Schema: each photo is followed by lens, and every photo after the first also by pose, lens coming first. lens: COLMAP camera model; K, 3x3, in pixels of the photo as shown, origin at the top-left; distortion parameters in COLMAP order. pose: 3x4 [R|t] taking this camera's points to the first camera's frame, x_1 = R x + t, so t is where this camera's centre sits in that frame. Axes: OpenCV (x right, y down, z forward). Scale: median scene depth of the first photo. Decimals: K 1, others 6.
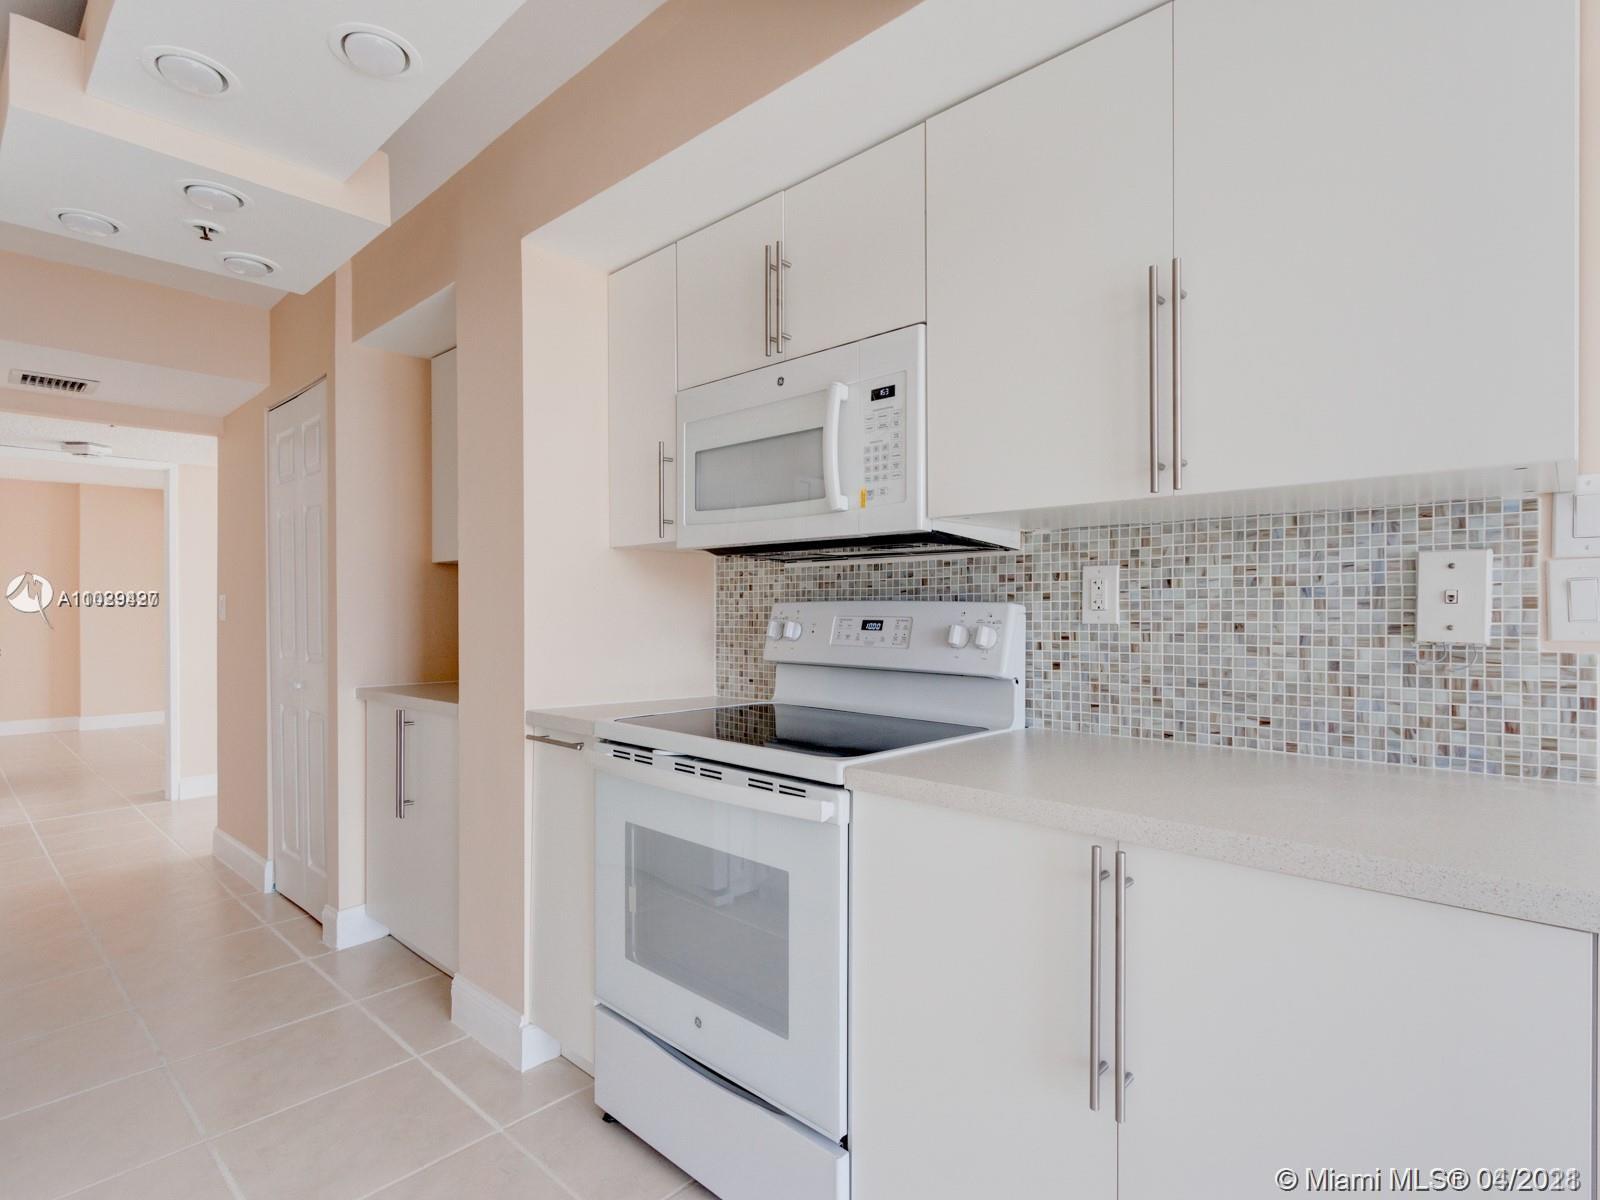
lens RADIAL K [[820.3, 0, 821.7], [0, 820.3, 614.8], [0, 0, 1]] dist [0.008778, -0.003376]
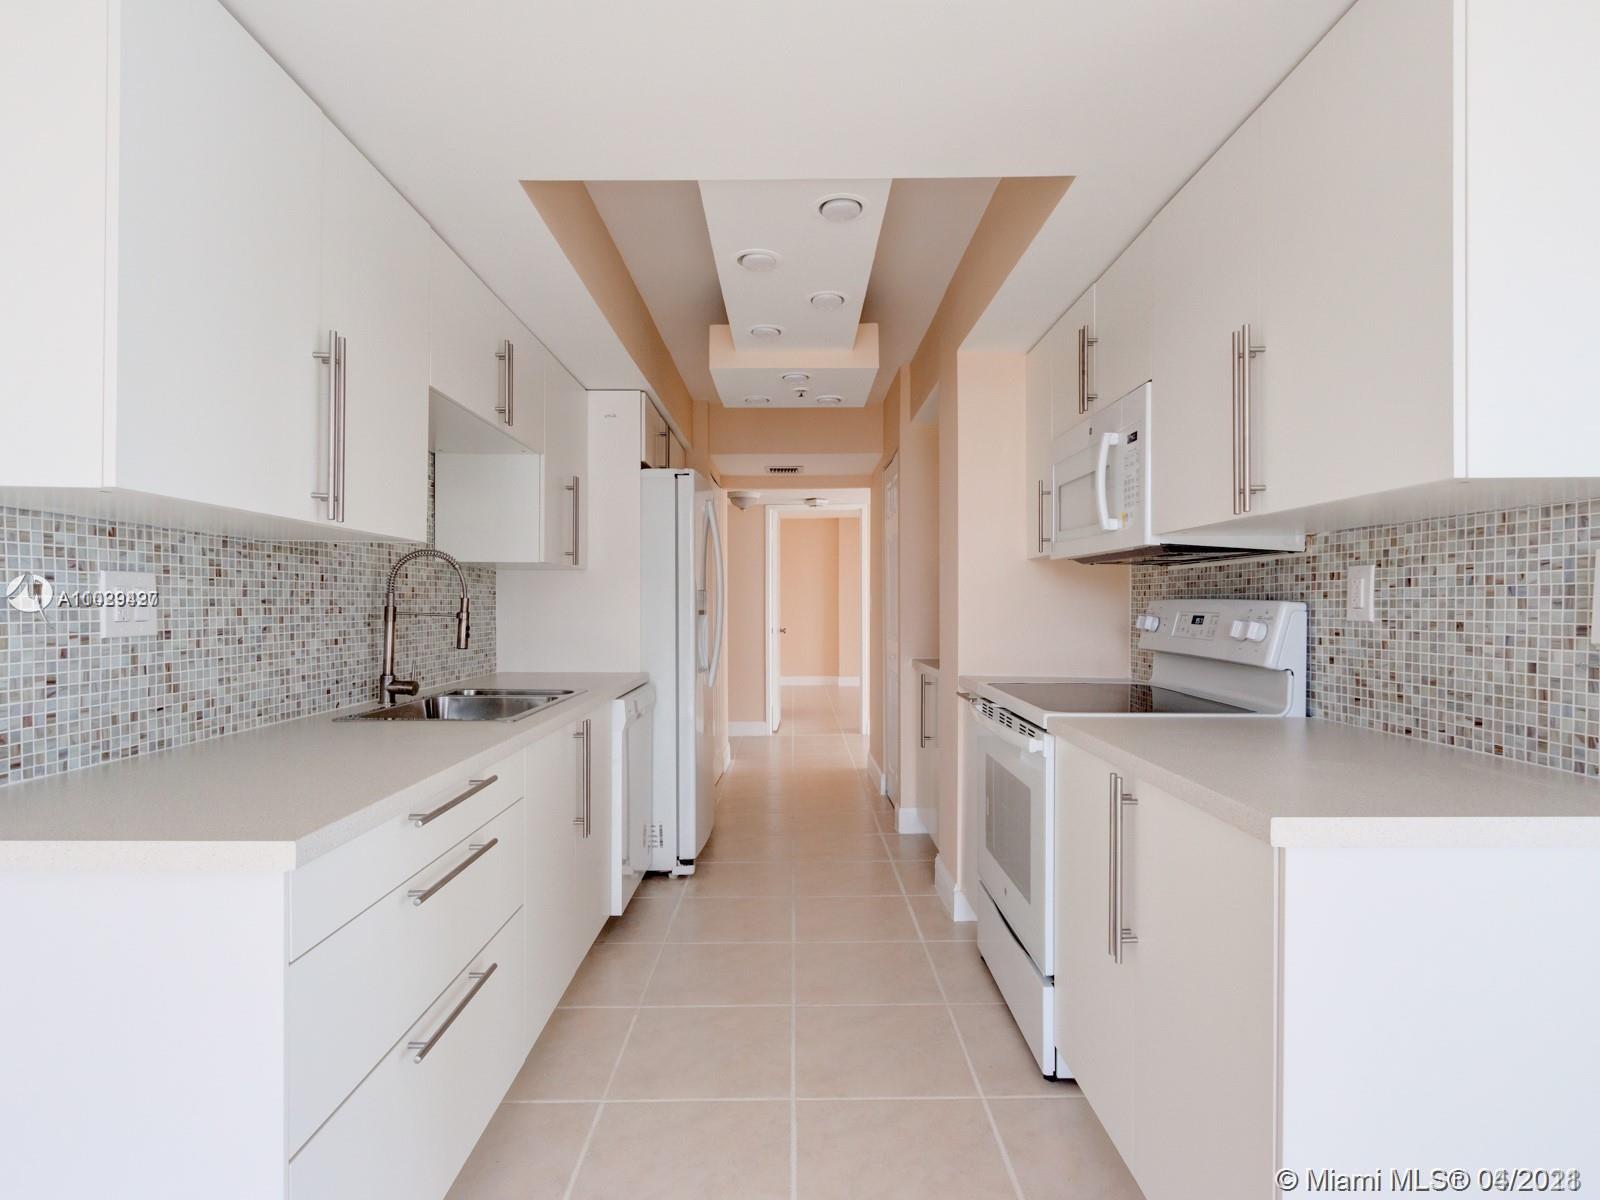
lens RADIAL K [[820.3, 0, 799.2], [0, 820.3, 612.7], [0, 0, 1]] dist [0.008778, -0.003376]
pose [[0.682021, 0.007906, -0.731290, 0.568146], [-0.003103, 0.999964, 0.007916, -0.005497], [0.731326, -0.003130, 0.682020, -0.217655]]
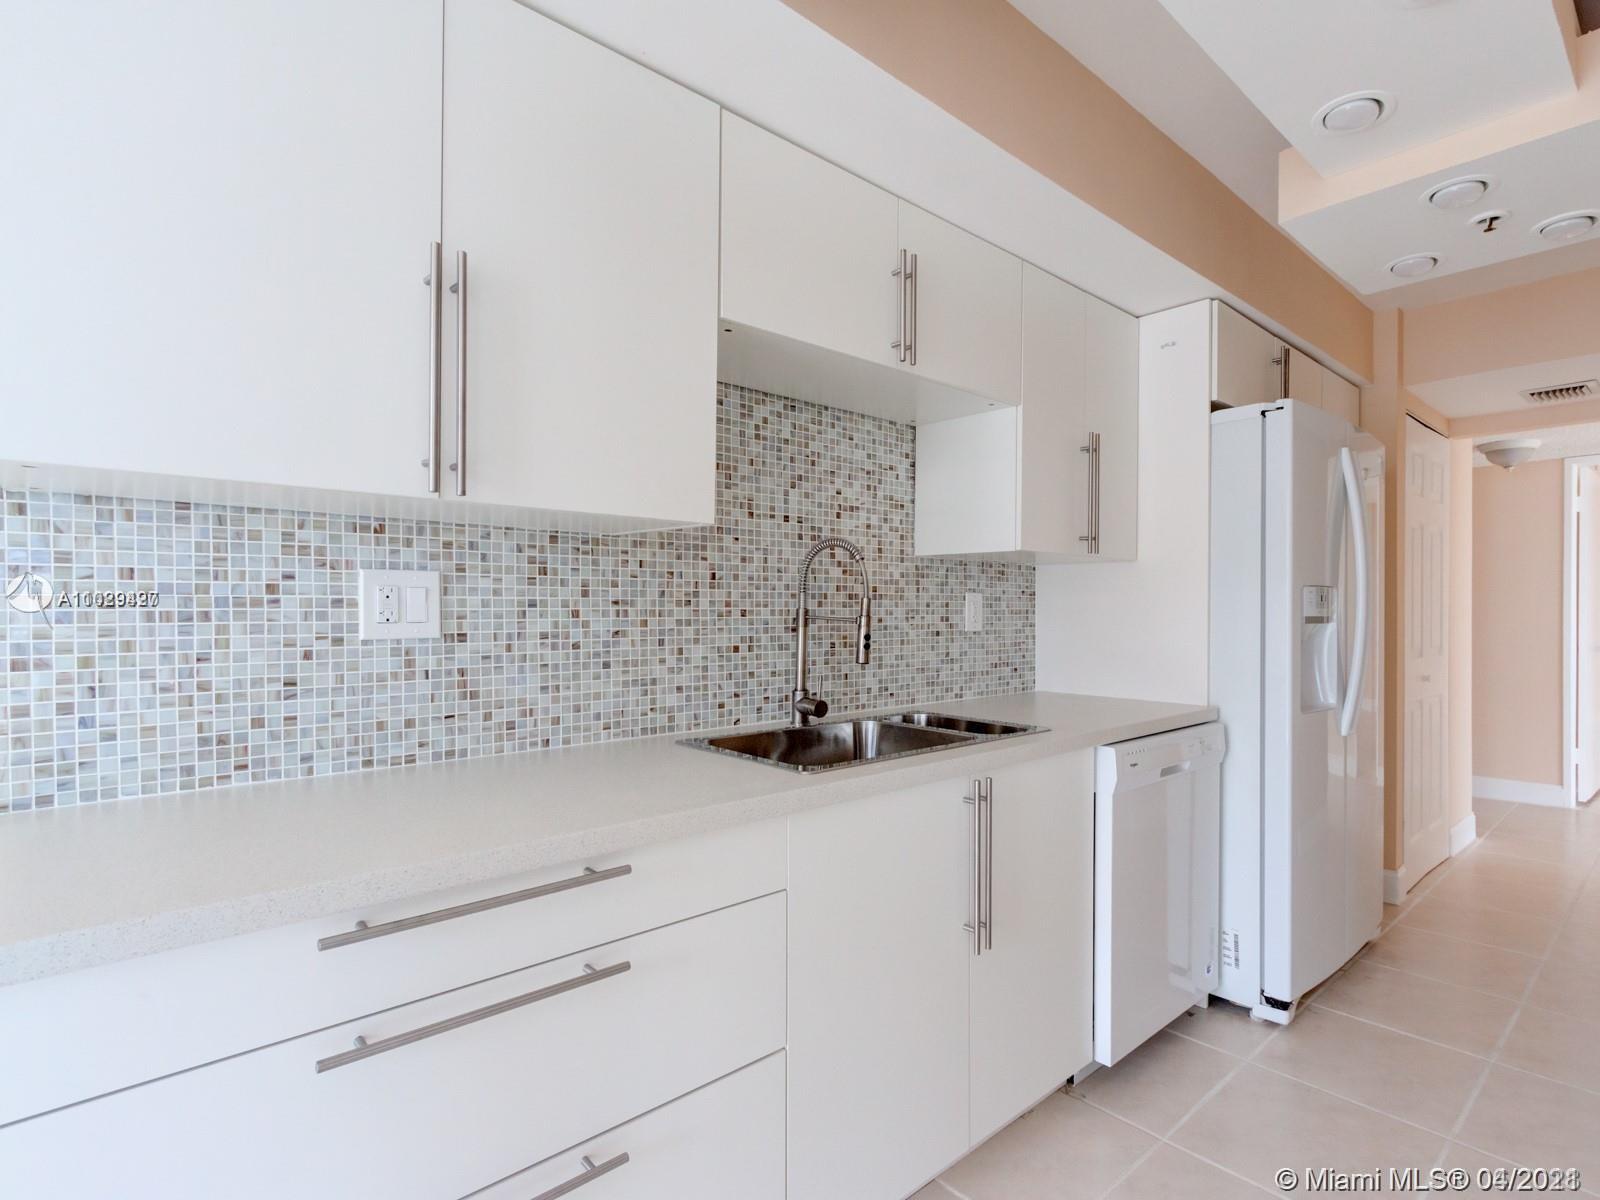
lens RADIAL K [[820.3, 0, 903.7], [0, 820.3, 612.3], [0, 0, 1]] dist [0.008778, -0.003376]
pose [[-0.038540, 0.004092, -0.999249, 0.268127], [-0.005088, 0.999978, 0.004291, -0.003824], [0.999244, 0.005250, -0.038518, 0.360001]]
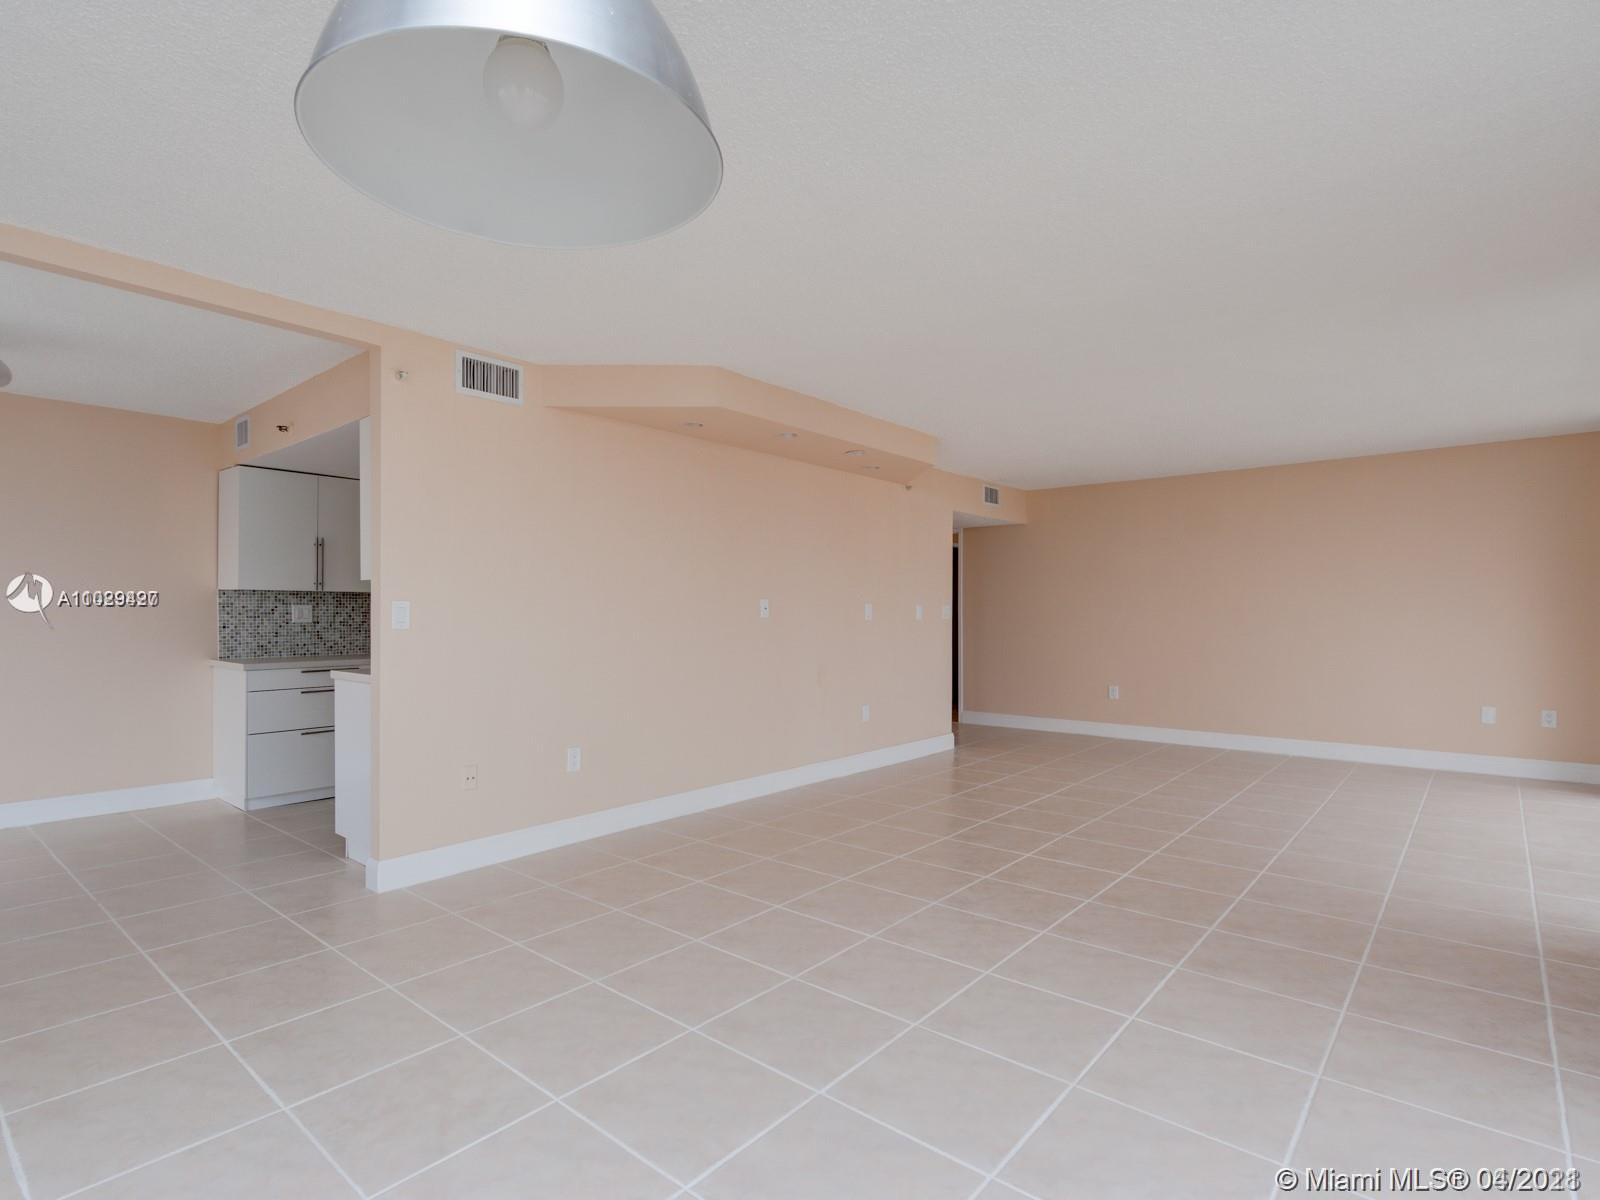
lens RADIAL K [[820.3, 0, 761.2], [0, 820.3, 613.1], [0, 0, 1]] dist [0.008778, -0.003376]
pose [[0.018850, 0.001414, -0.999821, 2.530143], [-0.002632, 0.999996, 0.001364, -0.016155], [0.999819, 0.002606, 0.018853, 1.466626]]
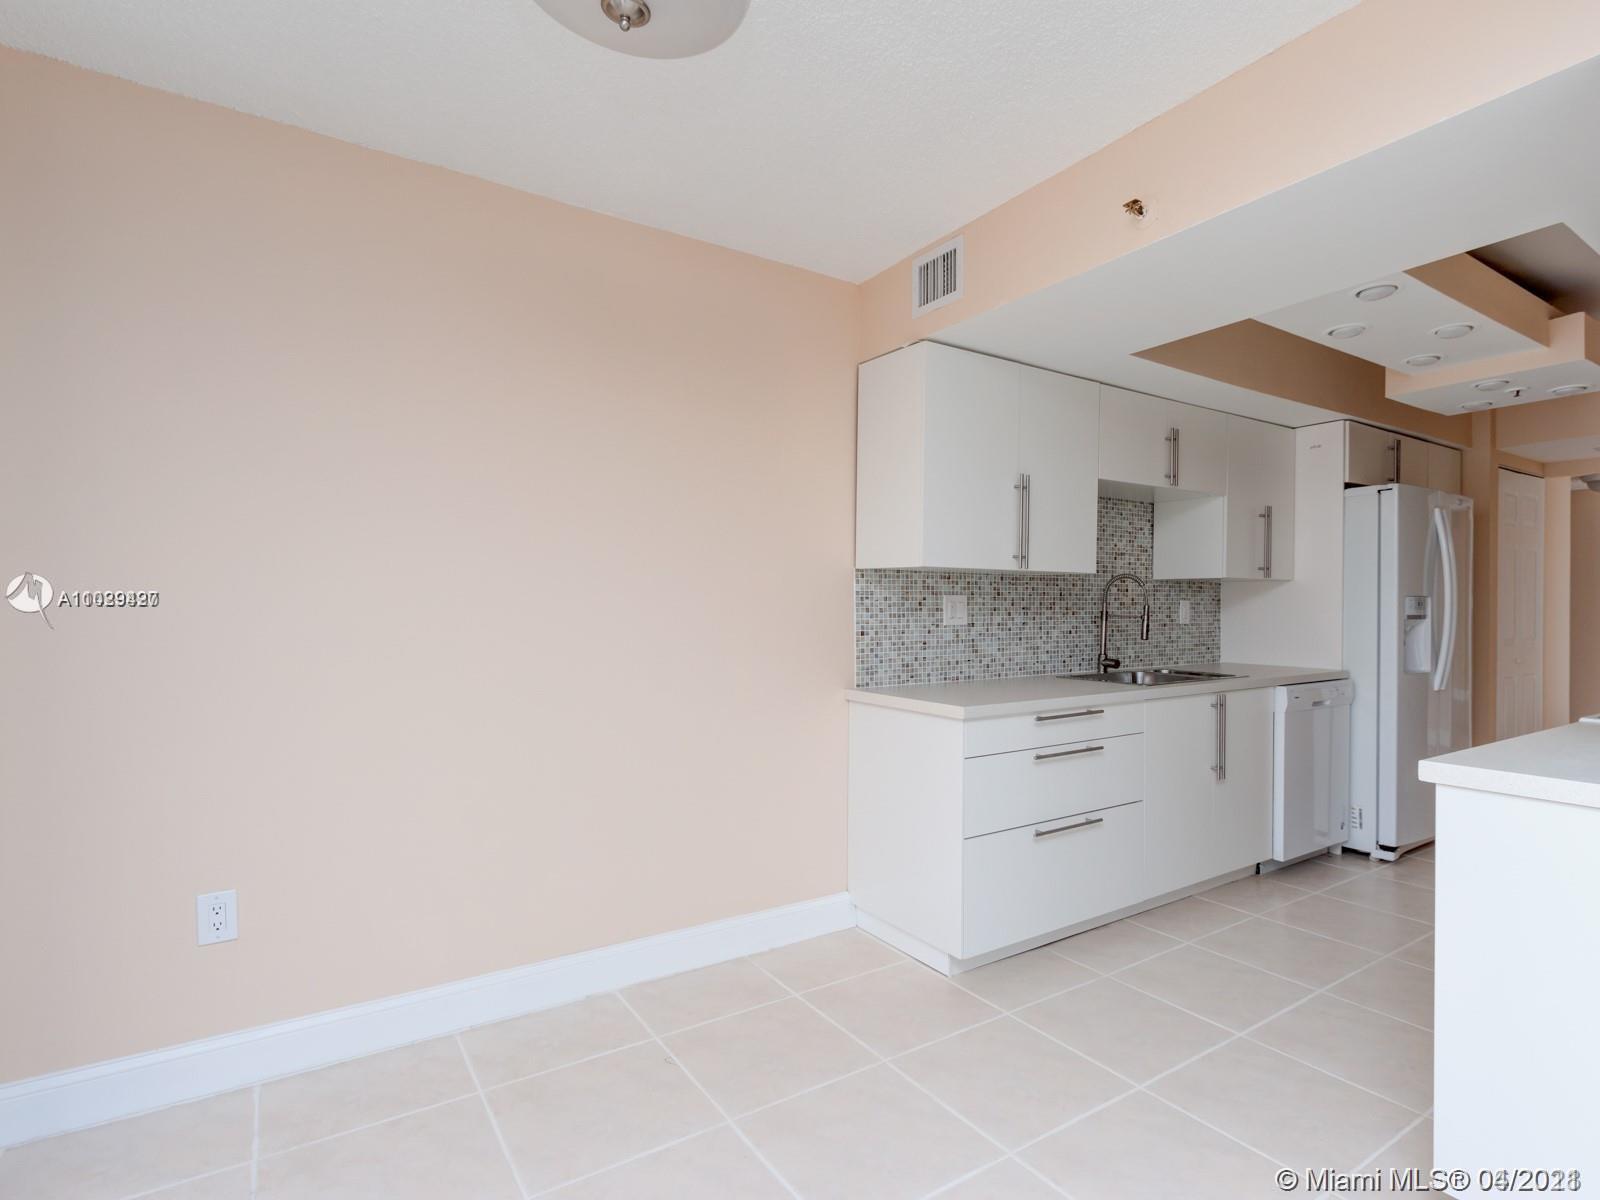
lens RADIAL K [[820.3, 0, 847.6], [0, 820.3, 611.9], [0, 0, 1]] dist [0.008778, -0.003376]
pose [[-0.219620, 0.008117, -0.975552, 1.290410], [-0.003457, 0.999953, 0.009098, -0.016996], [0.975579, 0.005371, -0.219581, 0.016574]]
